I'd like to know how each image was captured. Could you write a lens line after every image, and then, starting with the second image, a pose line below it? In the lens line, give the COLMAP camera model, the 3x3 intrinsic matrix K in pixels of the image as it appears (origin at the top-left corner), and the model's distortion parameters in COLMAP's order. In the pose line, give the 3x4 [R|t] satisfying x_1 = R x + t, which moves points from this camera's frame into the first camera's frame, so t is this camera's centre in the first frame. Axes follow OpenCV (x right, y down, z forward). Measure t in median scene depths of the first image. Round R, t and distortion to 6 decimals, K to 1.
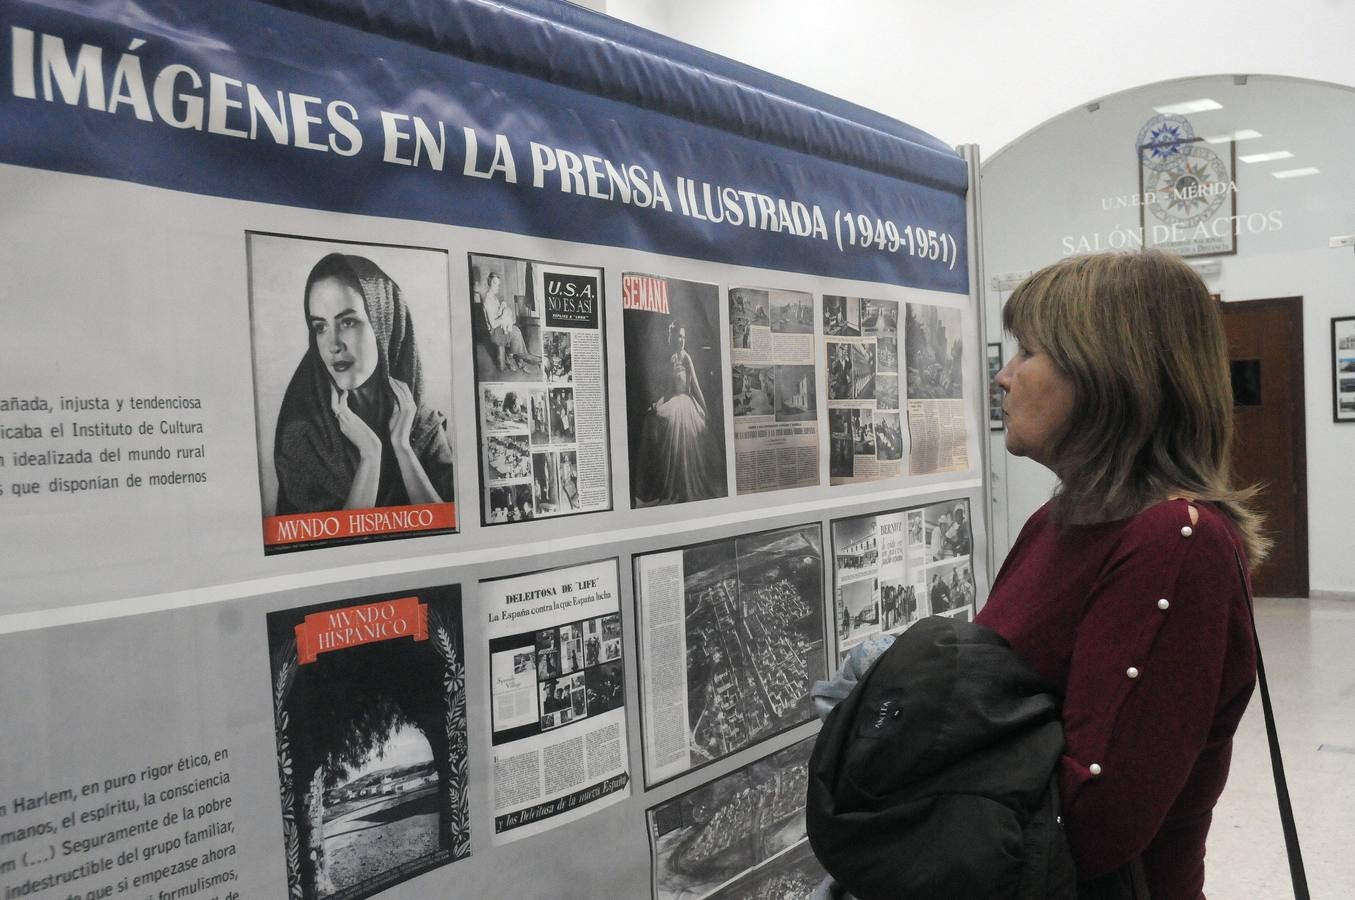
lens RADIAL K [[1256.5, 0, 679.2], [0, 1256.5, 485.6], [0, 0, 1]] dist [-0.120117, 0.208993]
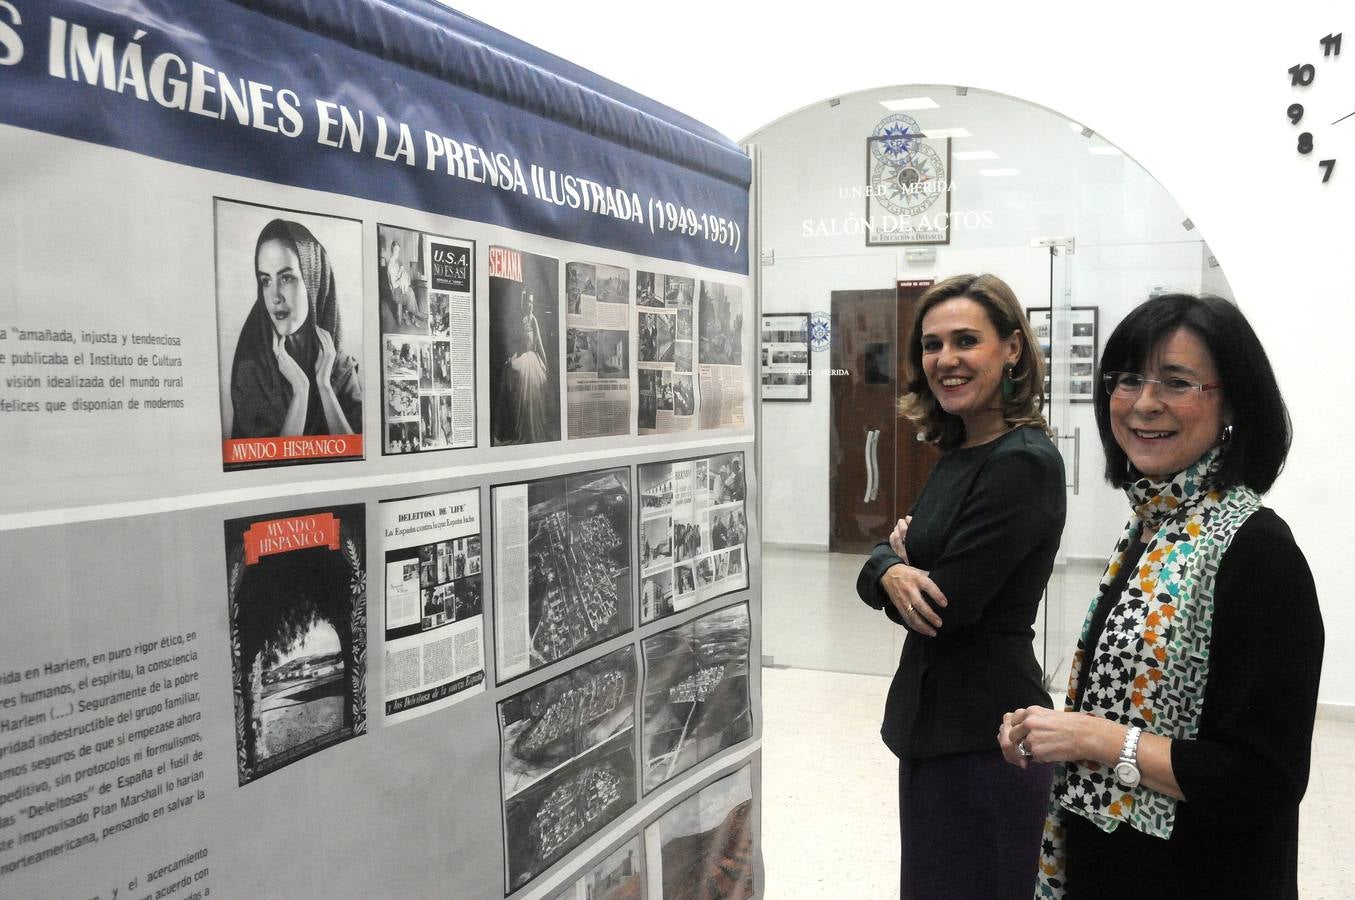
lens RADIAL K [[1256.5, 0, 679.2], [0, 1256.5, 485.6], [0, 0, 1]] dist [-0.120117, 0.208993]
pose [[0.975618, 0.021314, 0.218440, -0.135264], [-0.027766, 0.999263, 0.026509, 0.020898], [-0.217714, -0.031928, 0.975490, -0.206429]]
